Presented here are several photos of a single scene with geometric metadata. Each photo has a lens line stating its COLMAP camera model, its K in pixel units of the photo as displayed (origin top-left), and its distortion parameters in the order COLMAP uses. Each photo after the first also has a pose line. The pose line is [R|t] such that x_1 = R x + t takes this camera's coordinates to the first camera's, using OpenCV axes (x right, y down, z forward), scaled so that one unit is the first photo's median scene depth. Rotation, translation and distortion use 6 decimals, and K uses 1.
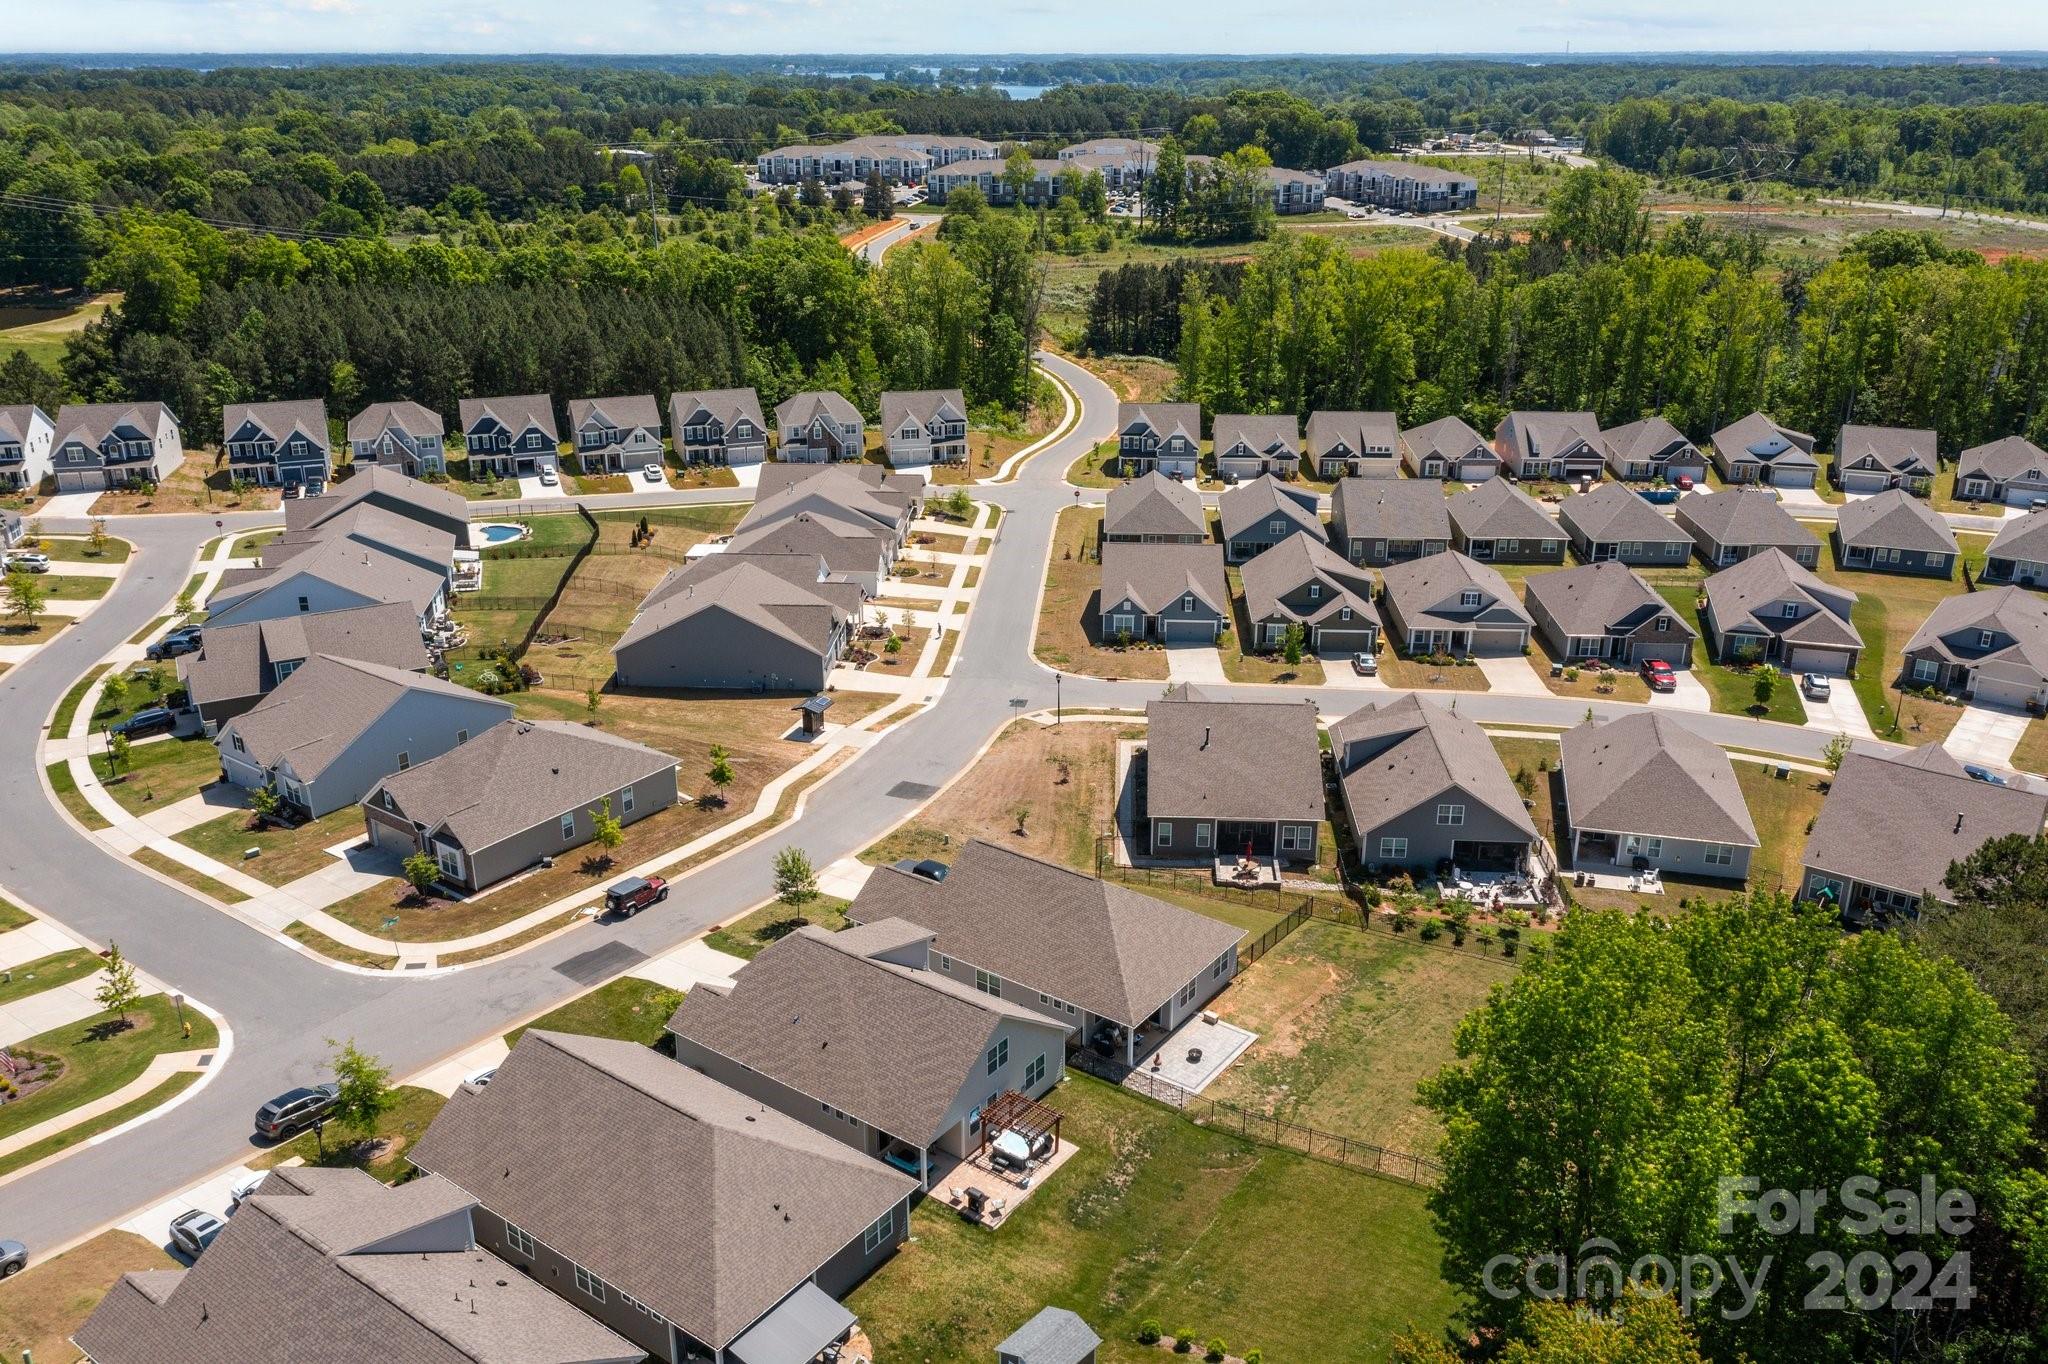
lens RADIAL K [[1657.1, 0, 1024.0], [0, 1657.1, 682.0], [0, 0, 1]] dist [0.005782, 0.006964]
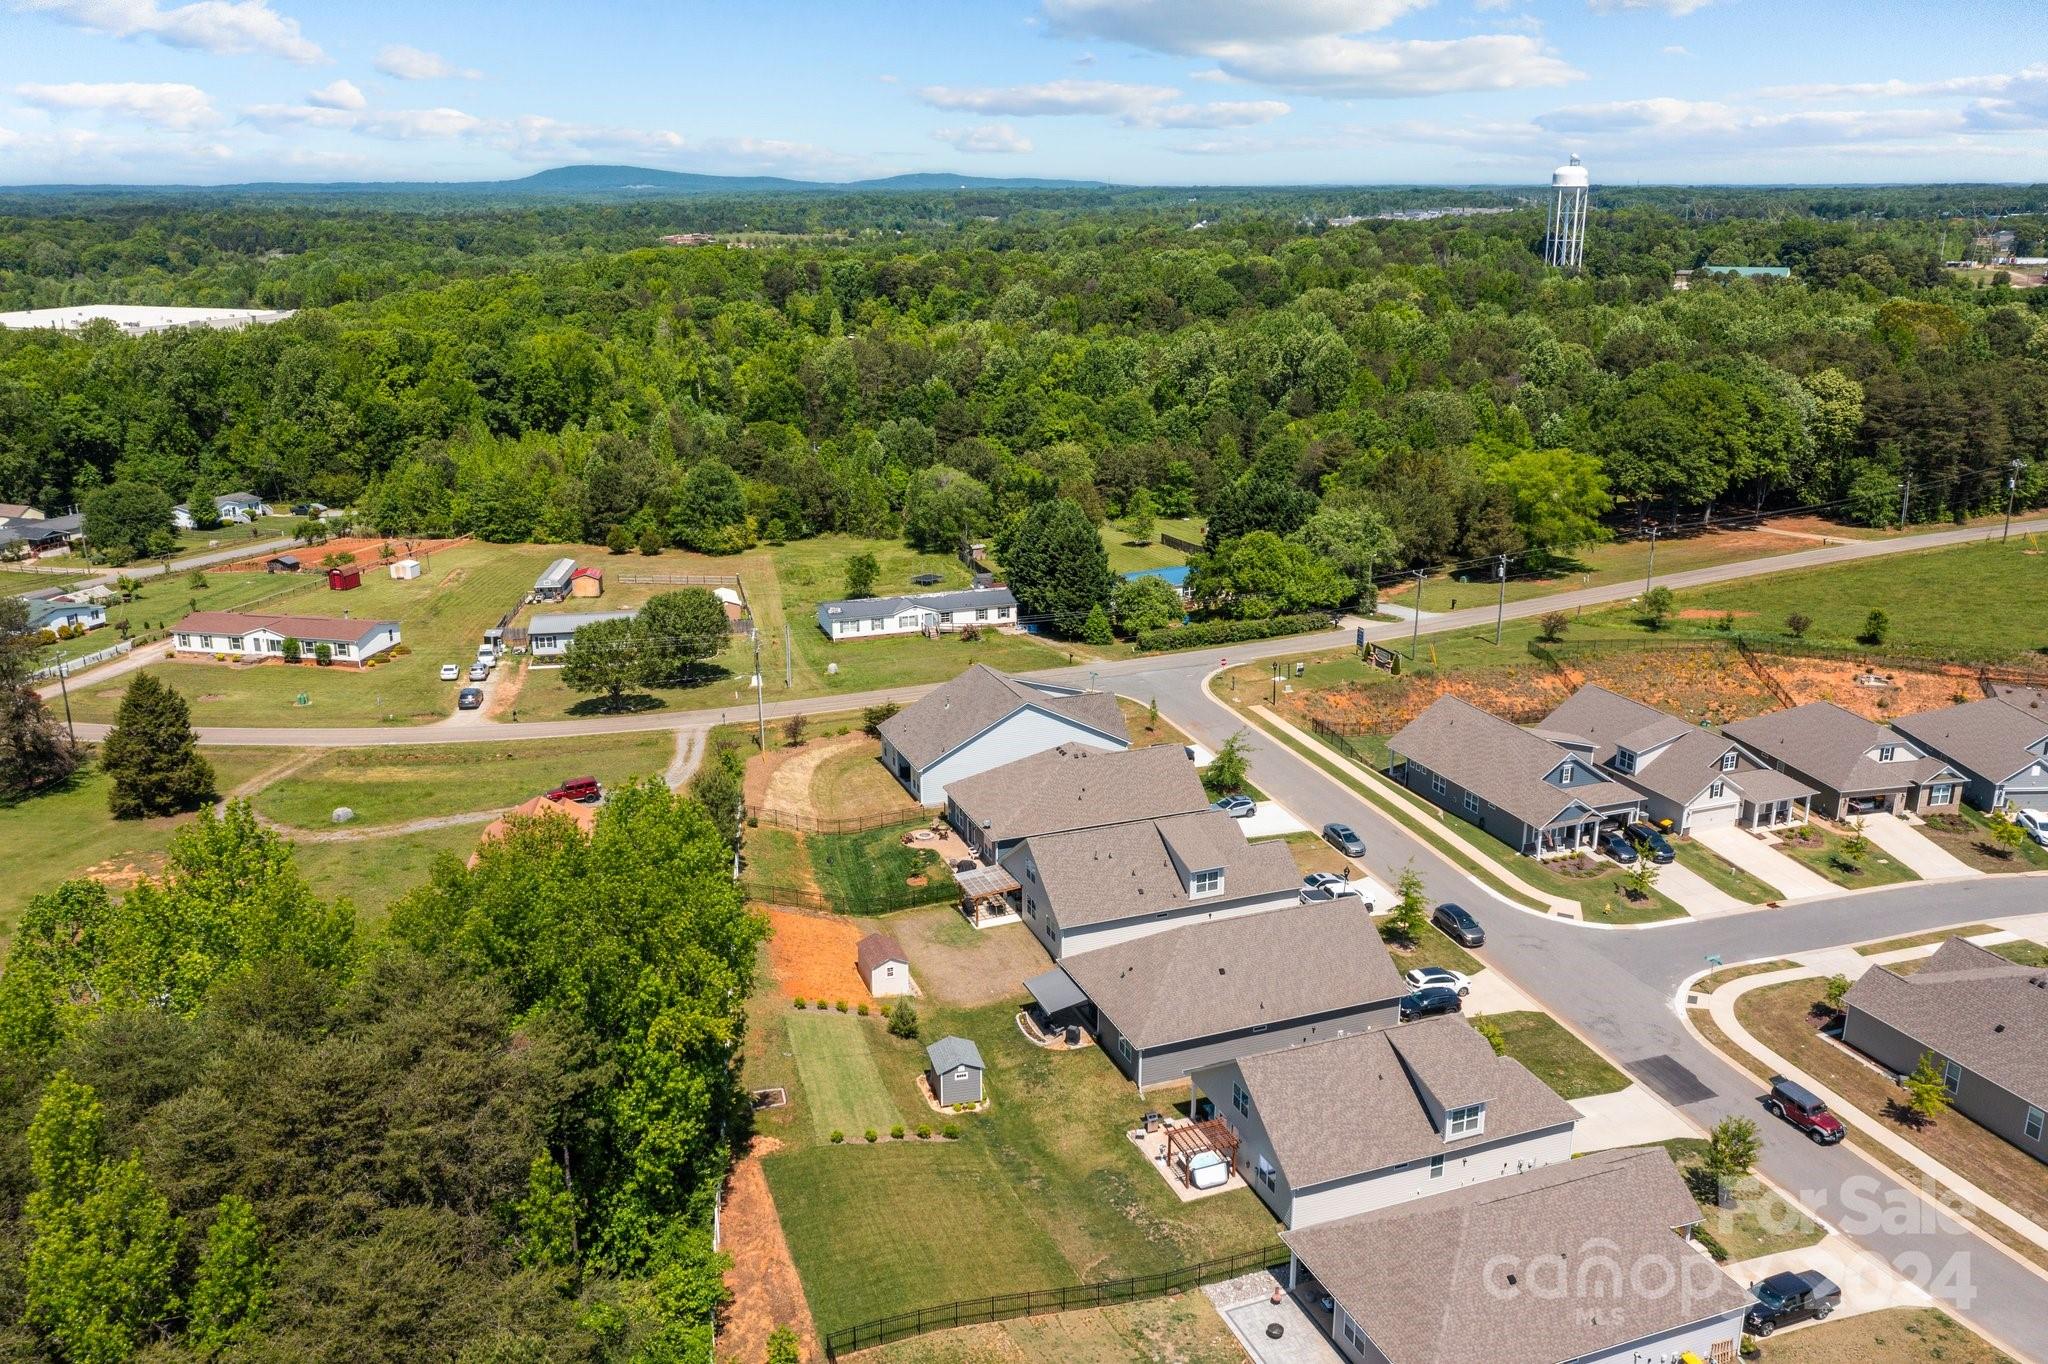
lens RADIAL K [[1657.1, 0, 1024.0], [0, 1657.1, 682.0], [0, 0, 1]] dist [0.005782, 0.006964]
pose [[-0.555663, 0.234189, -0.797743, 0.734545], [-0.297465, 0.839994, 0.453790, -0.386662], [0.776372, 0.489455, -0.397090, 1.001809]]
